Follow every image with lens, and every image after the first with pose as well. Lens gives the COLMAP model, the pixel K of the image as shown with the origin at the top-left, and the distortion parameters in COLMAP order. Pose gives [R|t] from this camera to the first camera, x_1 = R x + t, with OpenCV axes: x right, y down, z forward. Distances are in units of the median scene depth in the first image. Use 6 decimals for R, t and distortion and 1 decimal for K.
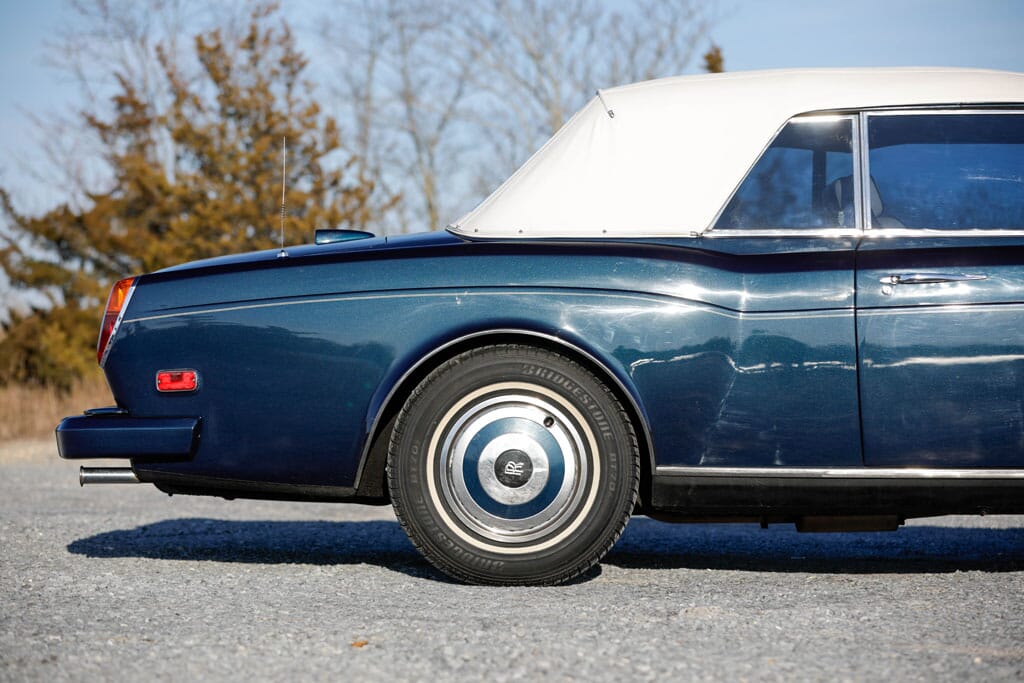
lens RADIAL K [[3301.9, 0, 517.2], [0, 3301.9, 340.2], [0, 0, 1]] dist [-0.008516, 0.000000]
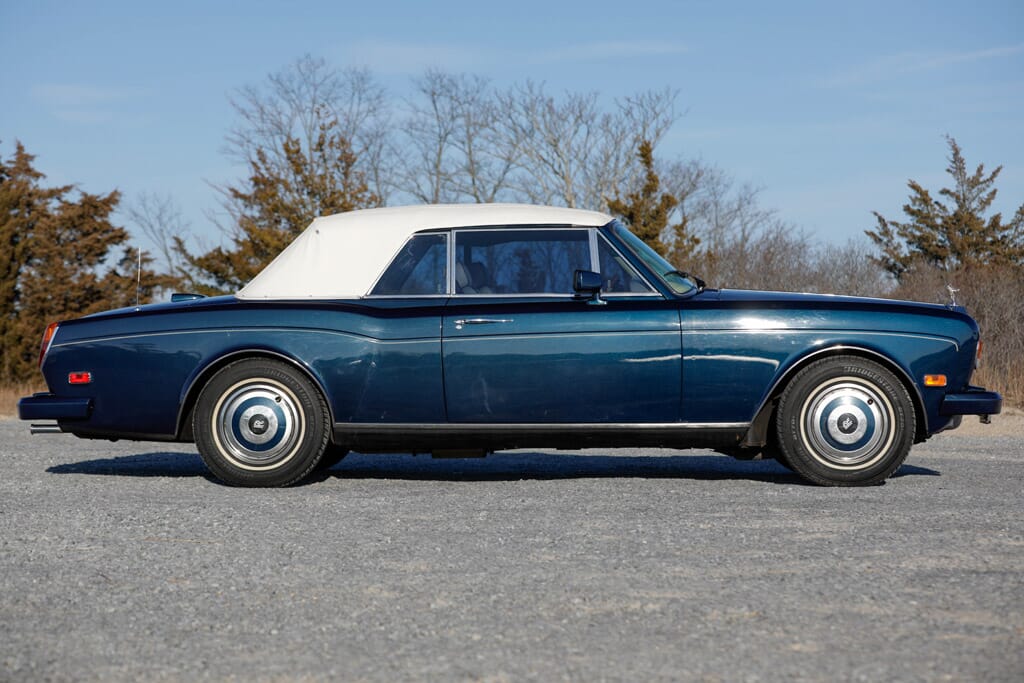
lens RADIAL K [[2230.8, 0, 502.3], [0, 2230.8, 350.6], [0, 0, 1]] dist [0.239902, 0.000000]
pose [[0.999539, -0.004272, -0.030052, 0.166513], [0.004530, 0.999953, 0.008521, -0.012112], [0.030014, -0.008653, 0.999512, -0.242483]]
